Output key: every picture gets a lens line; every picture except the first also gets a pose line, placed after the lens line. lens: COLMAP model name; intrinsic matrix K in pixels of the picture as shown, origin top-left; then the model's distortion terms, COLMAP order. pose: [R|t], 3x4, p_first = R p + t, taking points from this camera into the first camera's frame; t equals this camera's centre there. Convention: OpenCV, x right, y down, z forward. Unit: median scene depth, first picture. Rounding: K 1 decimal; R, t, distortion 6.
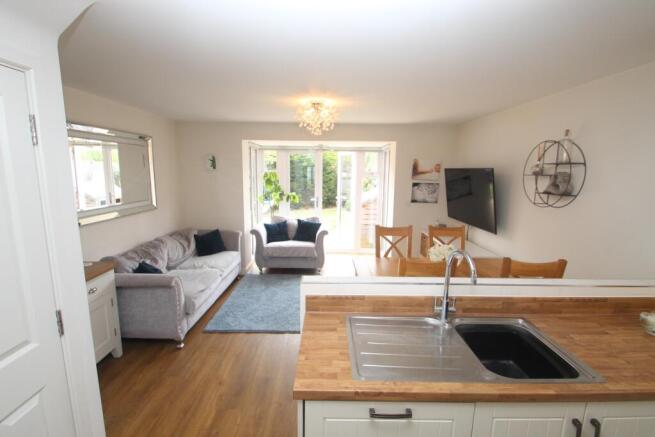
lens RADIAL K [[307.8, 0, 327.5], [0, 307.8, 218.5], [0, 0, 1]] dist [0.001330, 0.000250]
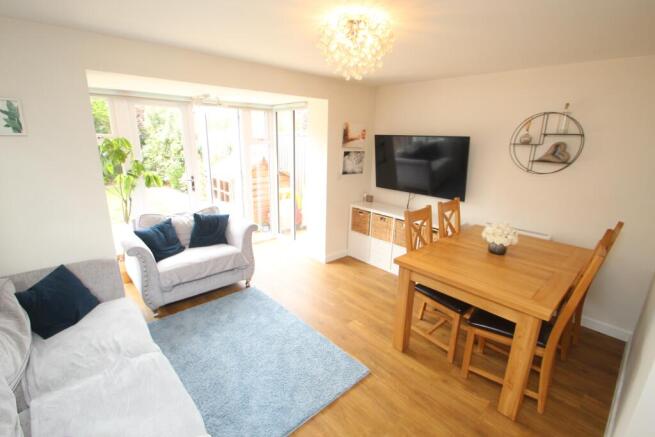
lens RADIAL K [[307.8, 0, 327.5], [0, 307.8, 218.5], [0, 0, 1]] dist [0.001330, 0.000250]
pose [[0.742637, -0.170987, 0.647498, -0.349027], [0.093057, 0.983824, 0.153071, -0.069260], [-0.663197, -0.053422, 0.746536, 0.385981]]
